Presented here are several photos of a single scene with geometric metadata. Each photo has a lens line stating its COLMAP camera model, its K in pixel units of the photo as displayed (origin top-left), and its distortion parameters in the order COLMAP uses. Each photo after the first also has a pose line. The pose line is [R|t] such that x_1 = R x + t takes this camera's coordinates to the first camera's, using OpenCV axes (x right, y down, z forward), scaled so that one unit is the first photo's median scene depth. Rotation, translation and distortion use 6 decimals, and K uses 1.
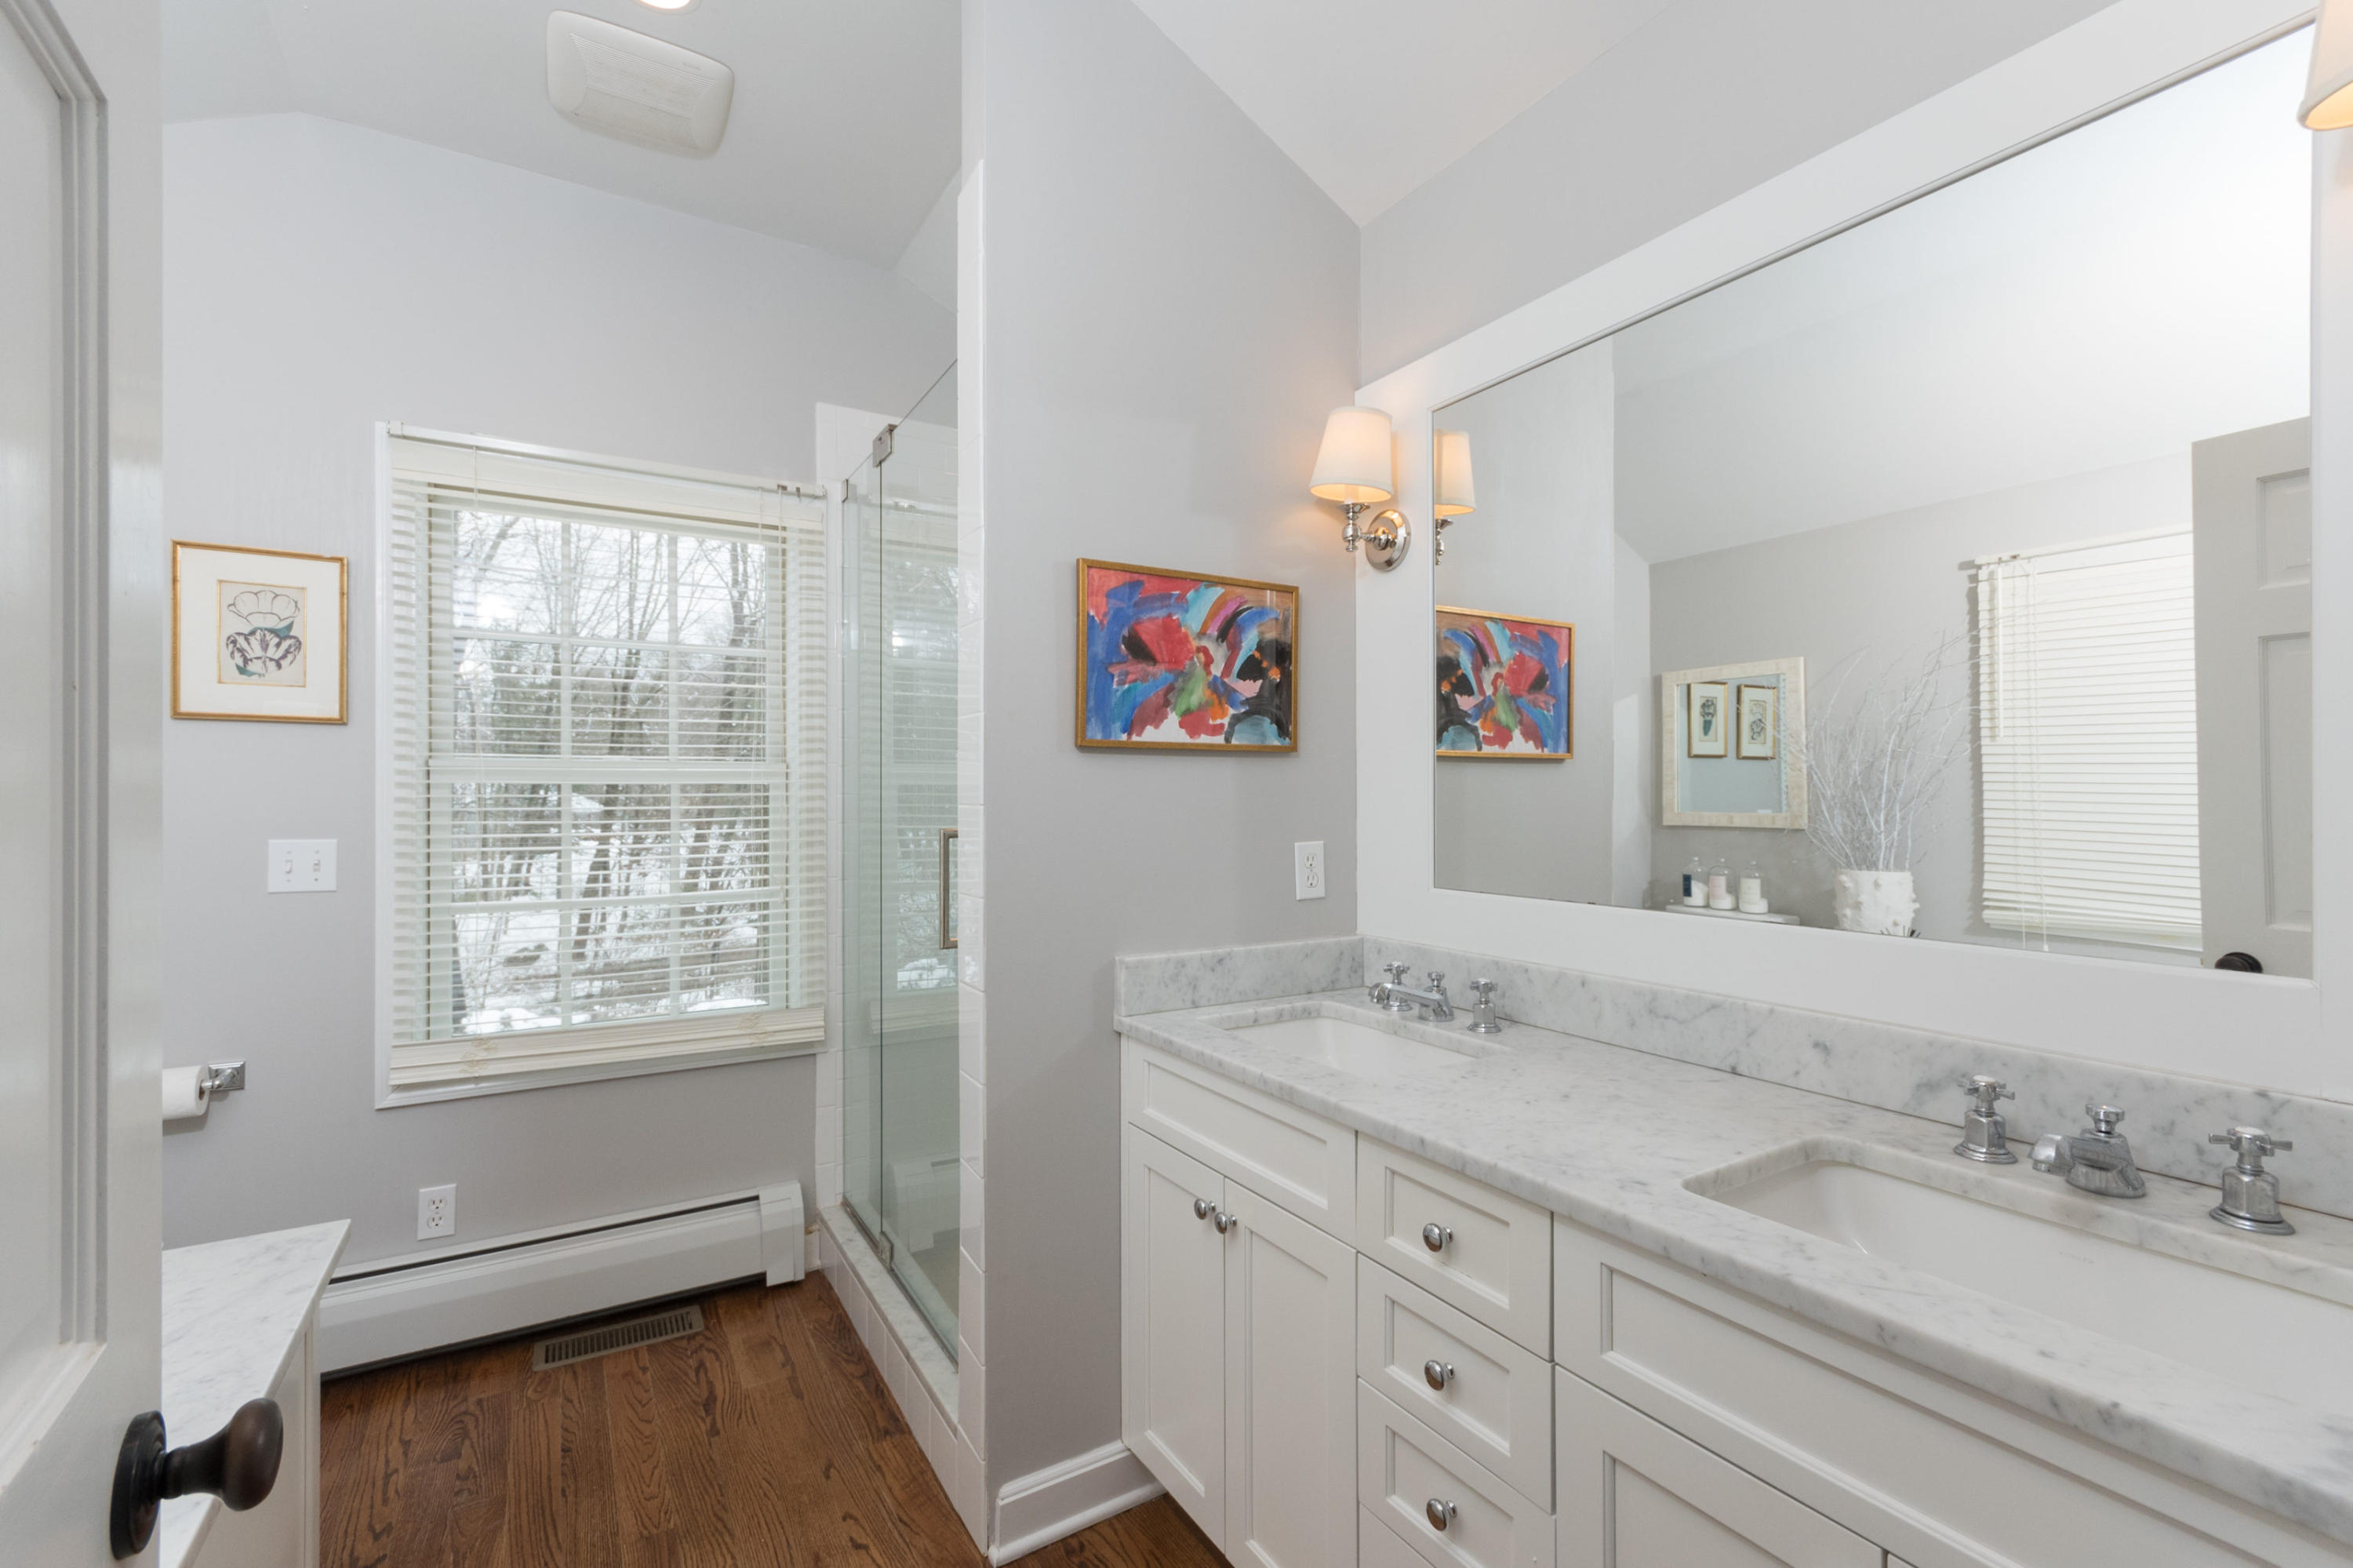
lens RADIAL K [[1011.8, 0, 1172.4], [0, 1011.8, 790.9], [0, 0, 1]] dist [0.000036, -0.000050]
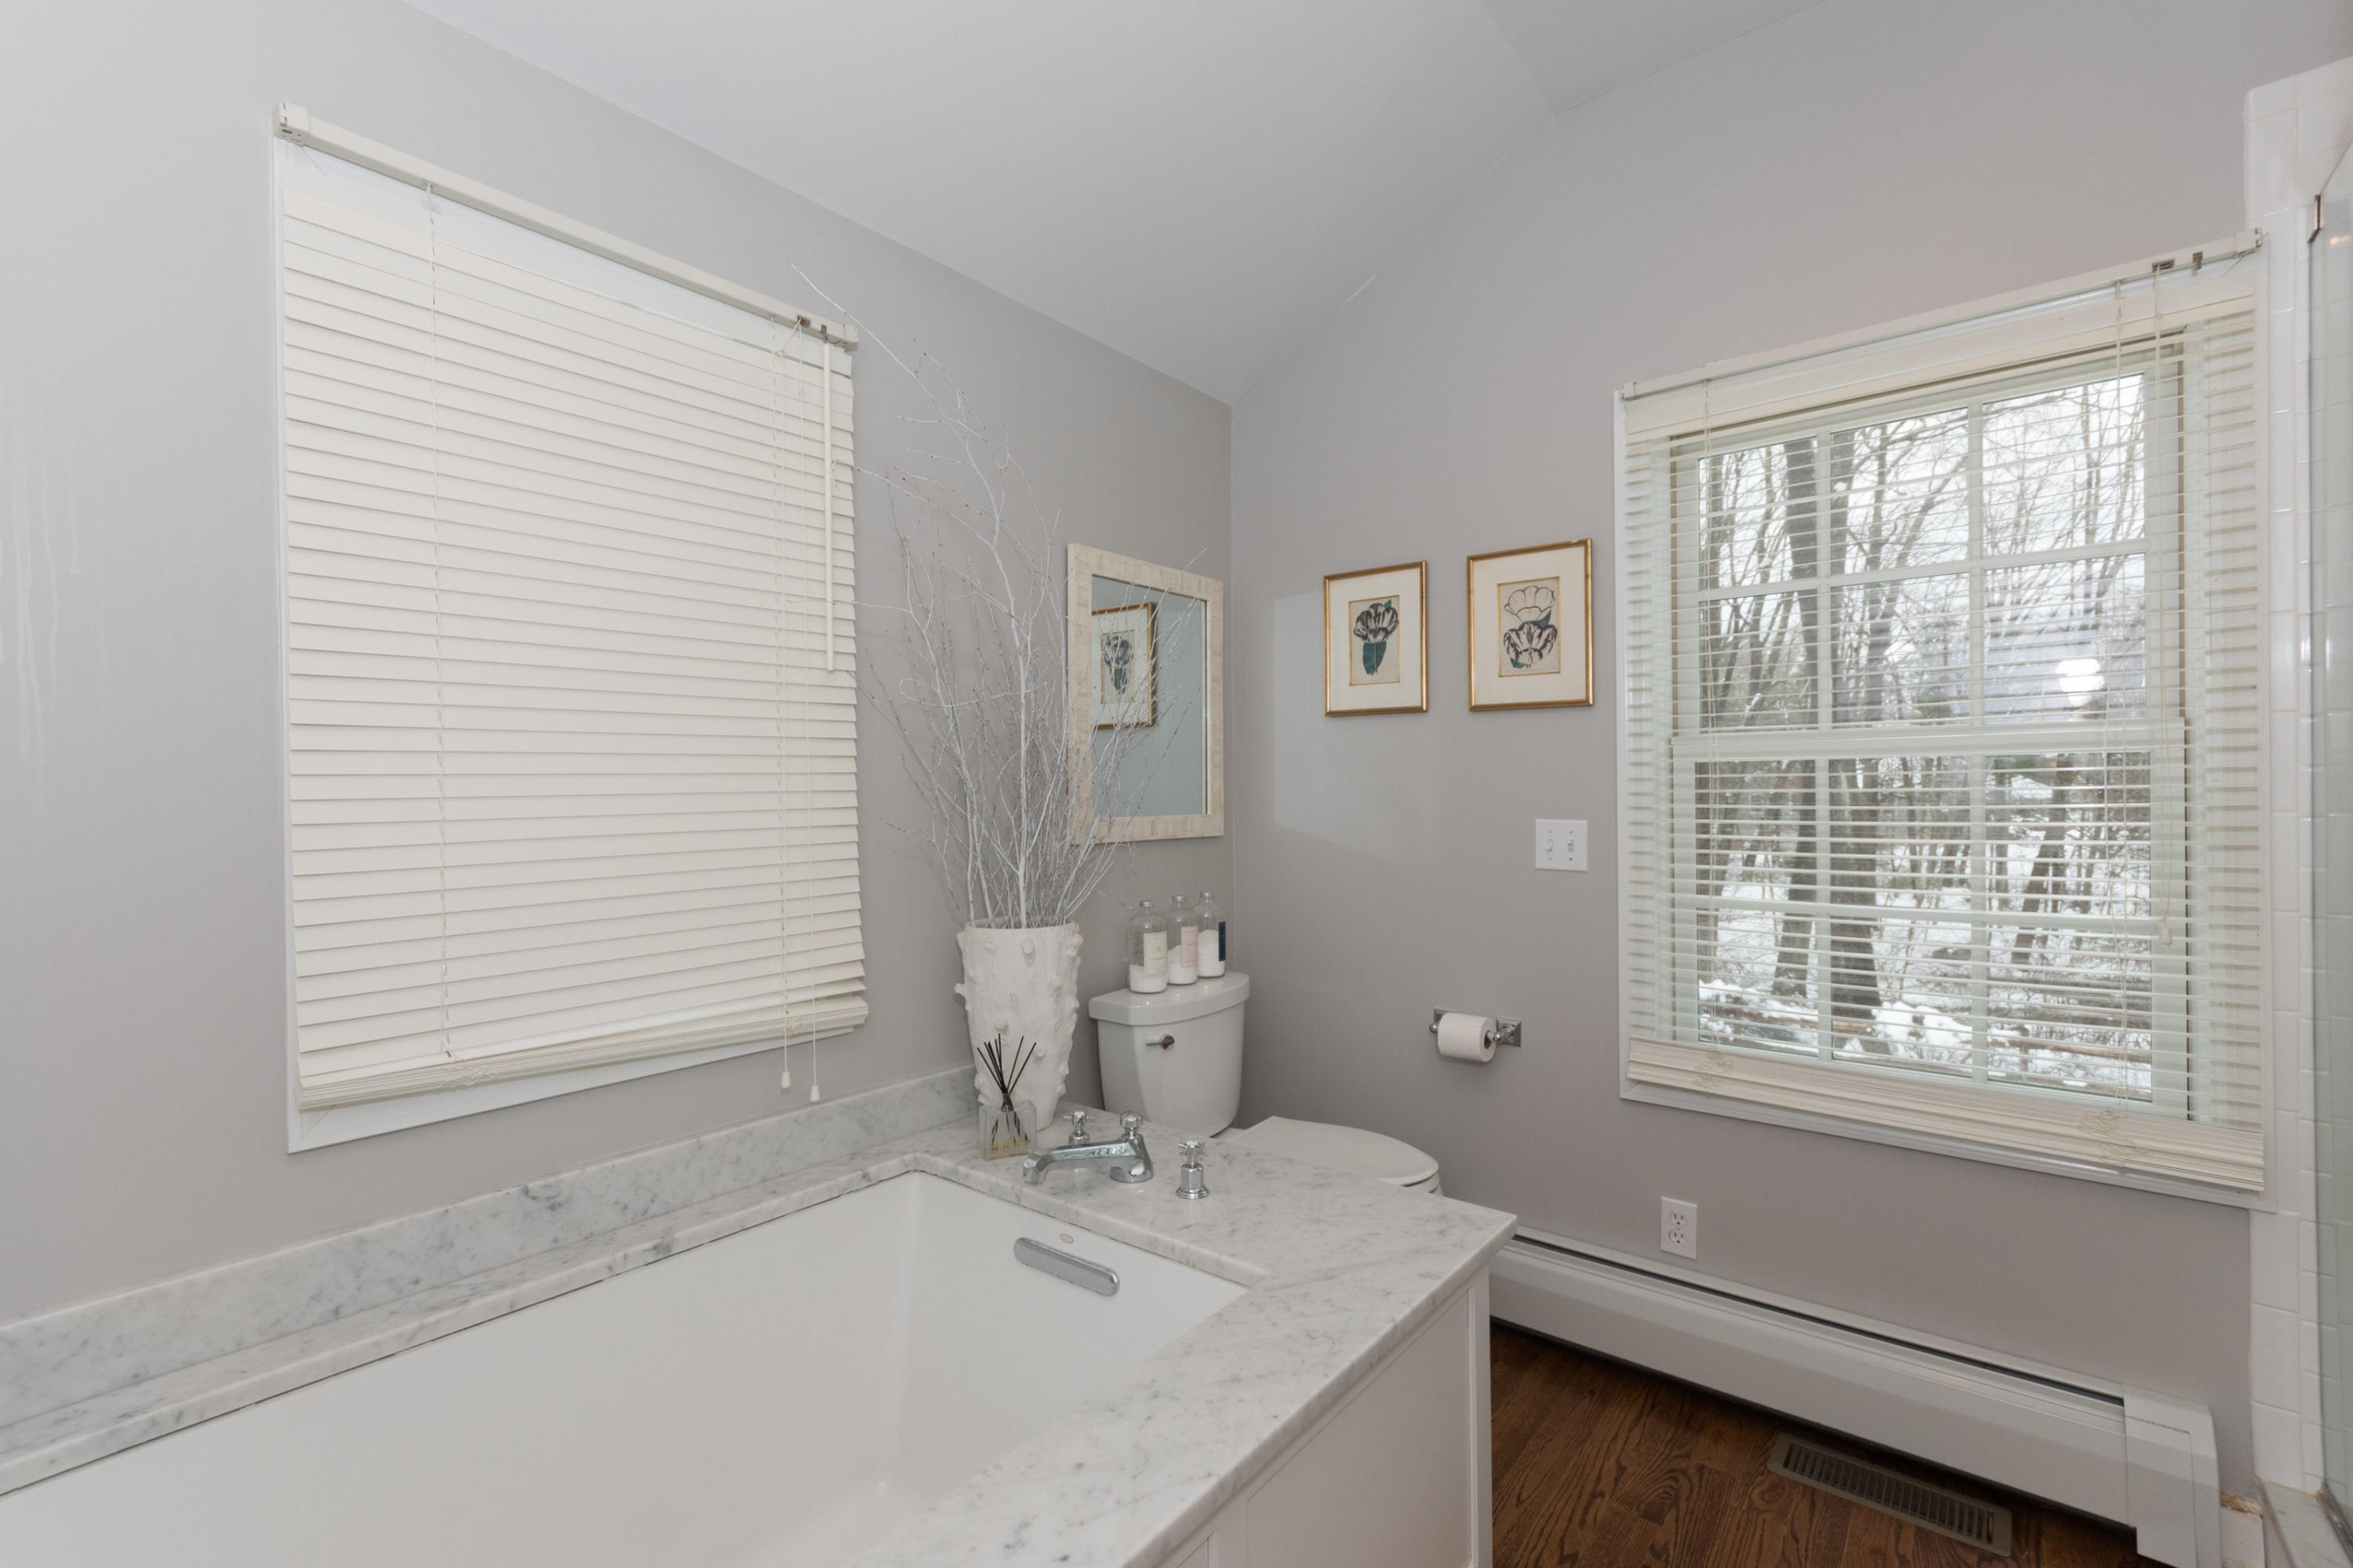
lens RADIAL K [[1011.8, 0, 1172.4], [0, 1011.8, 790.9], [0, 0, 1]] dist [0.000036, -0.000050]
pose [[0.336648, 0.001576, -0.941629, -0.015476], [0.012639, 0.999901, 0.006192, 0.006695], [0.941546, -0.013986, 0.336595, 0.272258]]
